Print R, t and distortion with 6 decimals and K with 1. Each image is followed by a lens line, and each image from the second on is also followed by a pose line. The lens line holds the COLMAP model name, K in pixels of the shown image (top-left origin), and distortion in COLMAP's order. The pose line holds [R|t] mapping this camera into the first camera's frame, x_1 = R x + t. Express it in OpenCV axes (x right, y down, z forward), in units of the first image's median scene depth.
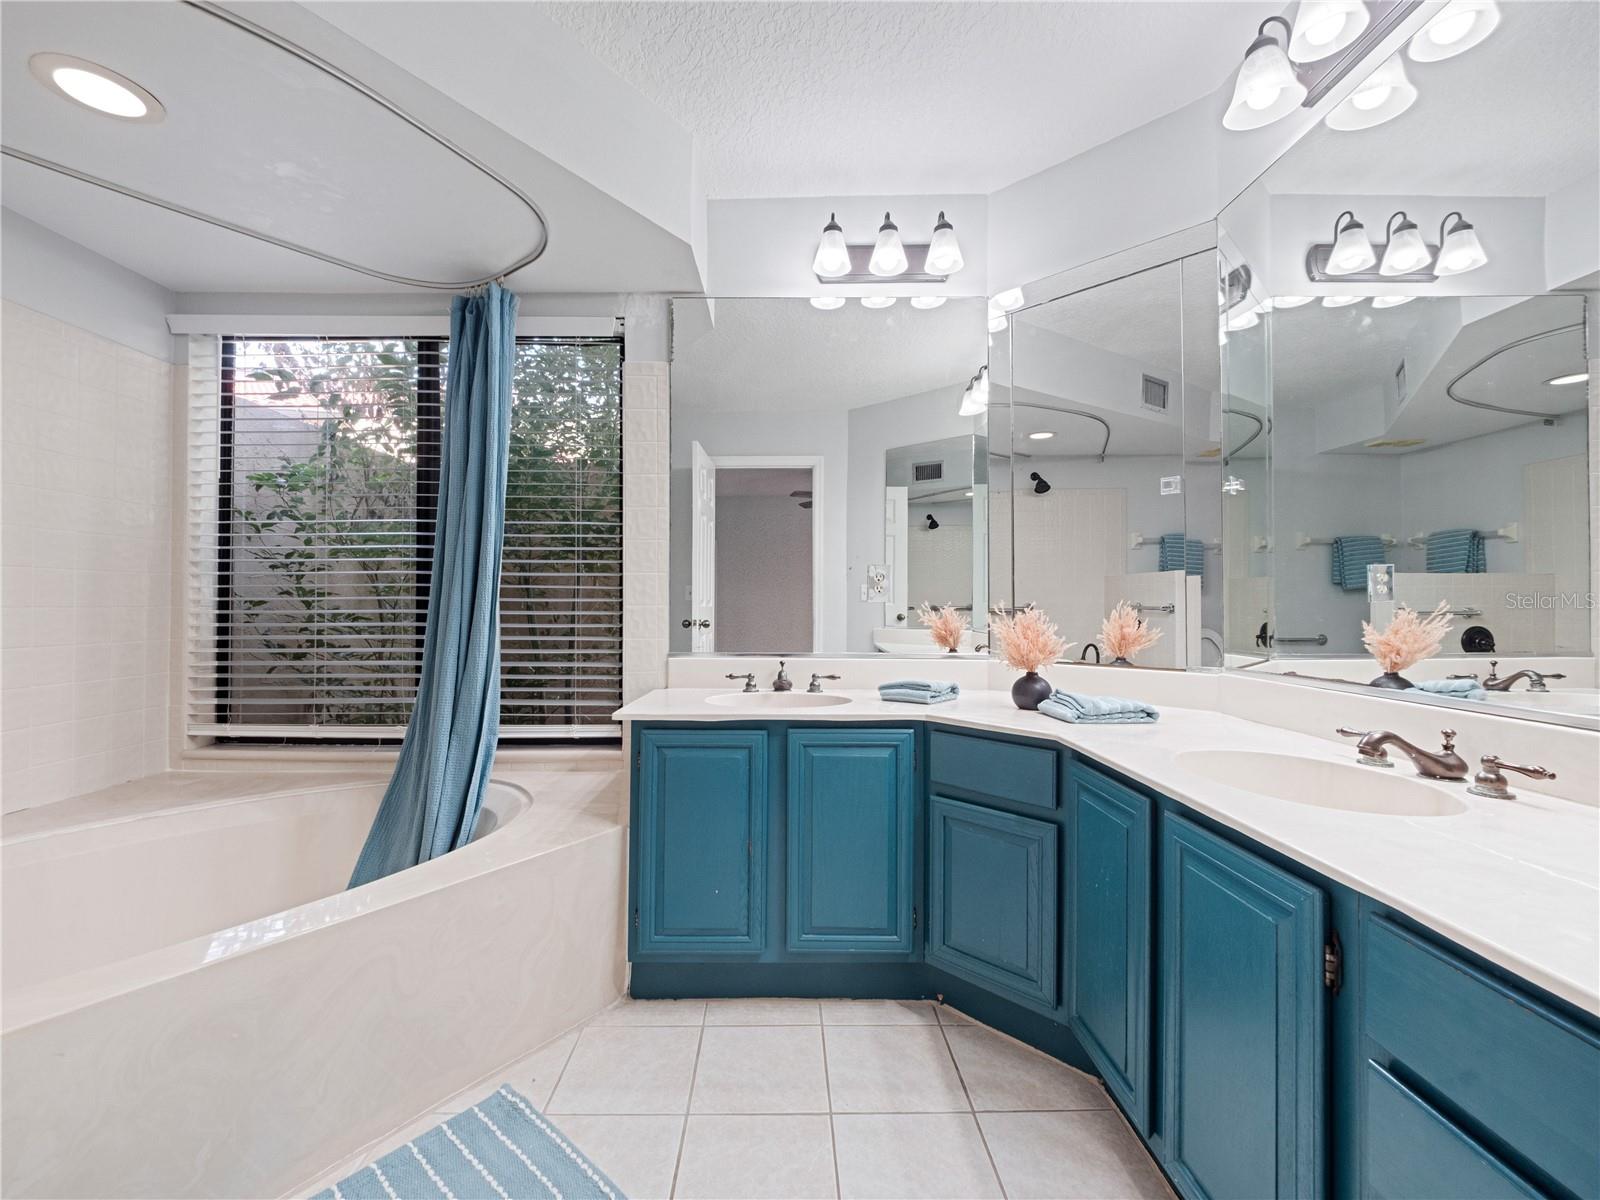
lens RADIAL K [[678.5, 0, 794.0], [0, 678.5, 589.6], [0, 0, 1]] dist [0.001280, -0.008791]
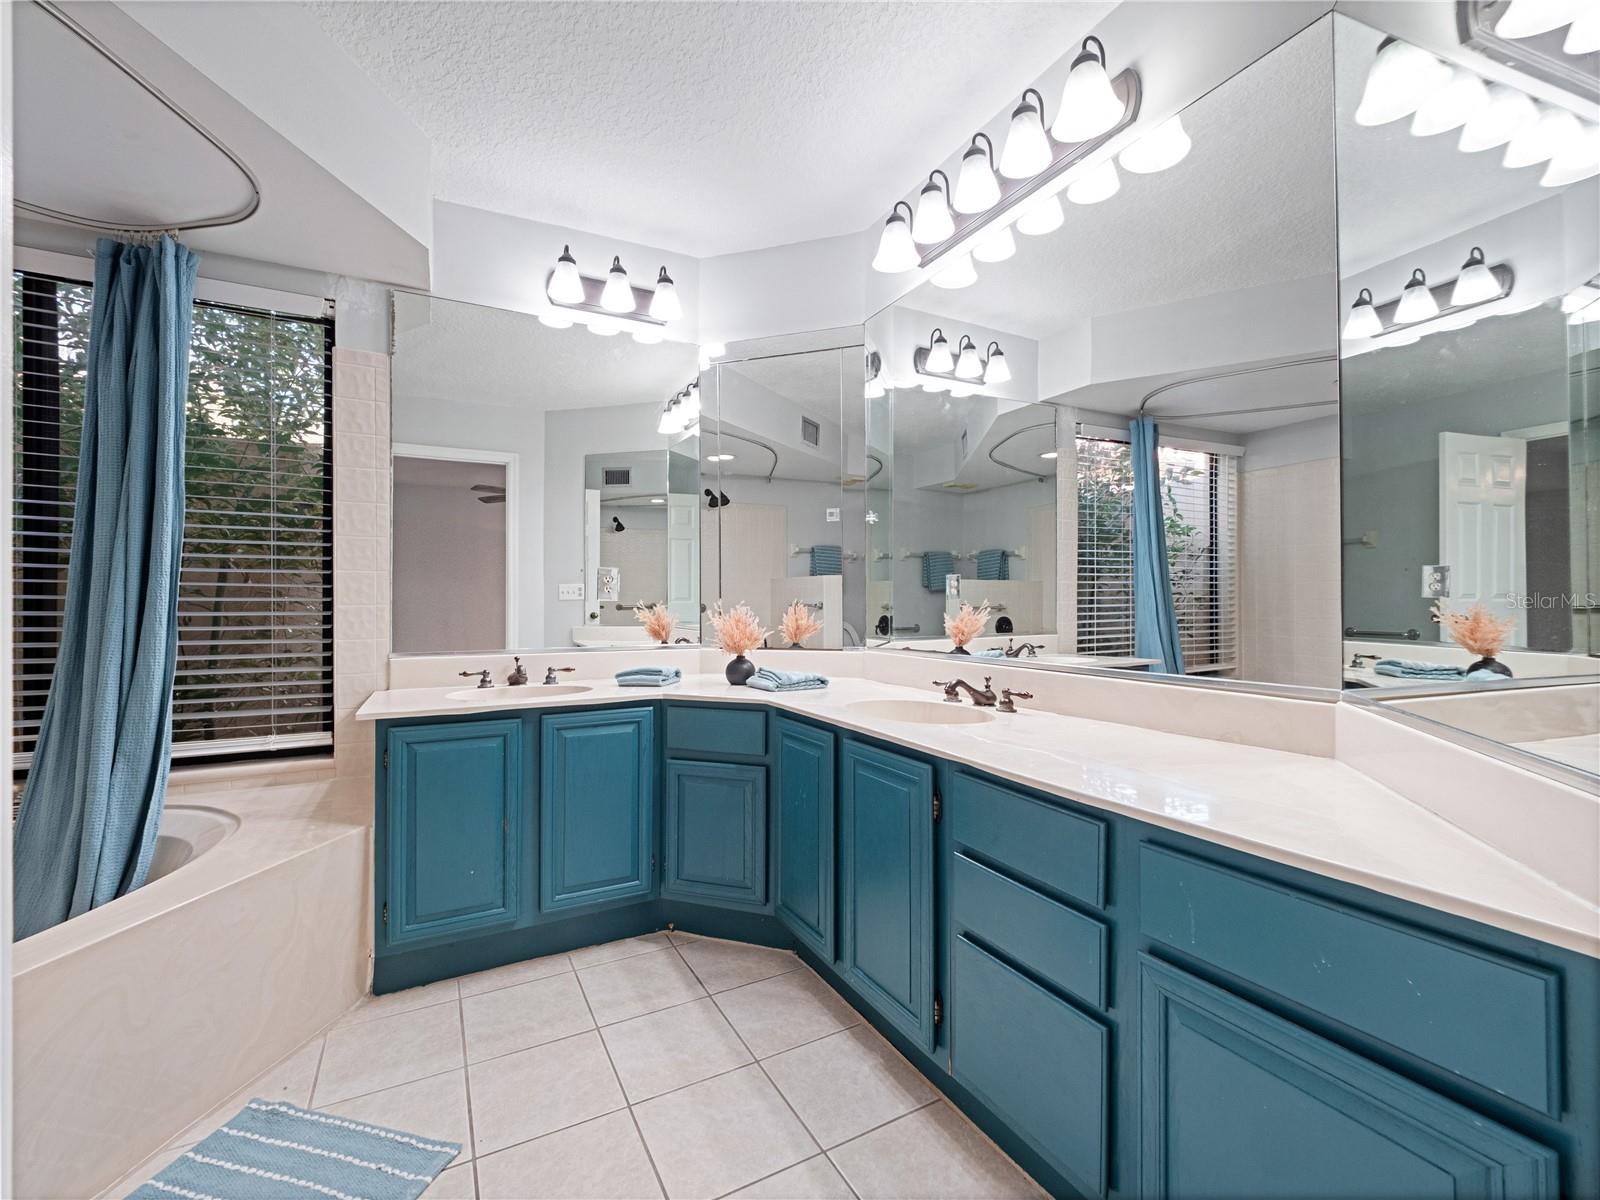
lens RADIAL K [[678.5, 0, 794.0], [0, 678.5, 589.6], [0, 0, 1]] dist [0.001280, -0.008791]
pose [[0.882188, 0.005673, 0.470862, -0.135972], [-0.006480, 0.999979, 0.000092, -0.002586], [-0.470852, -0.003132, 0.882207, -0.142685]]
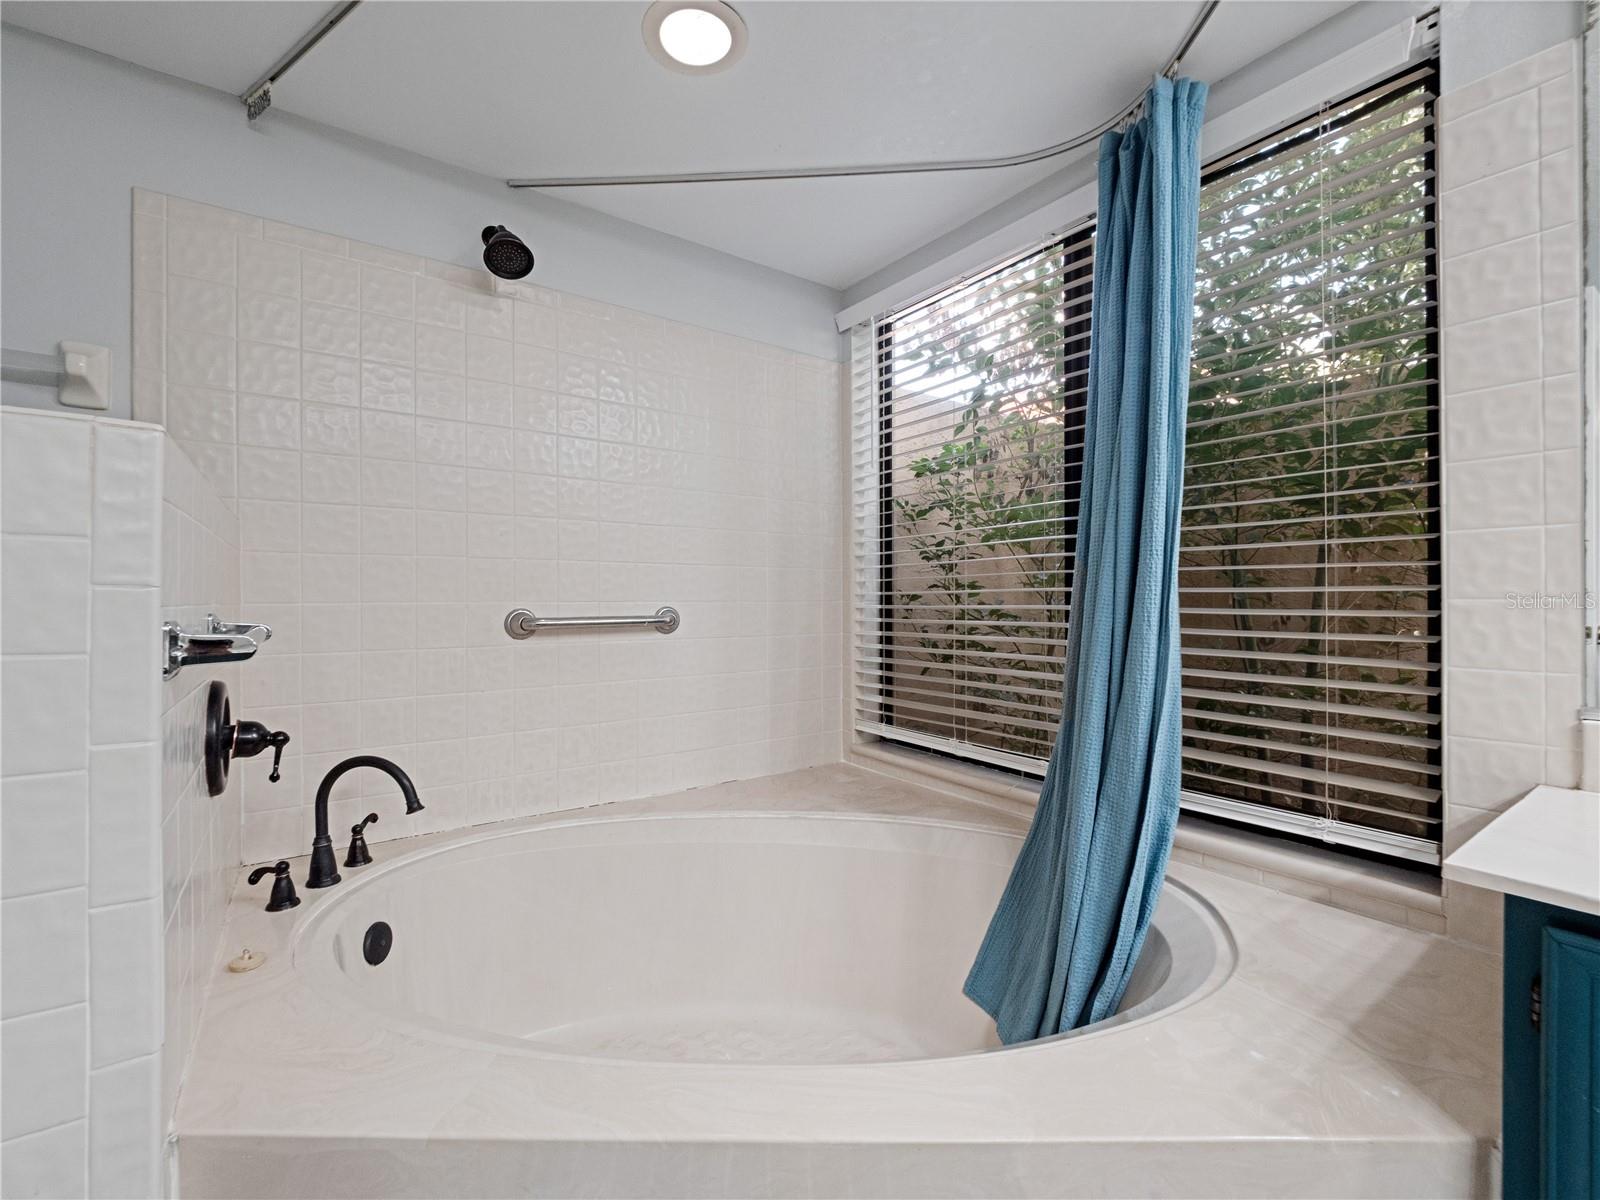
lens RADIAL K [[706.9, 0, 784.2], [0, 706.9, 601.6], [0, 0, 1]] dist [-0.001202, -0.000008]
pose [[0.587295, 0.000324, -0.809373, -0.123929], [0.021205, 0.999650, 0.015787, 0.007797], [0.809095, -0.026434, 0.587083, 0.333120]]
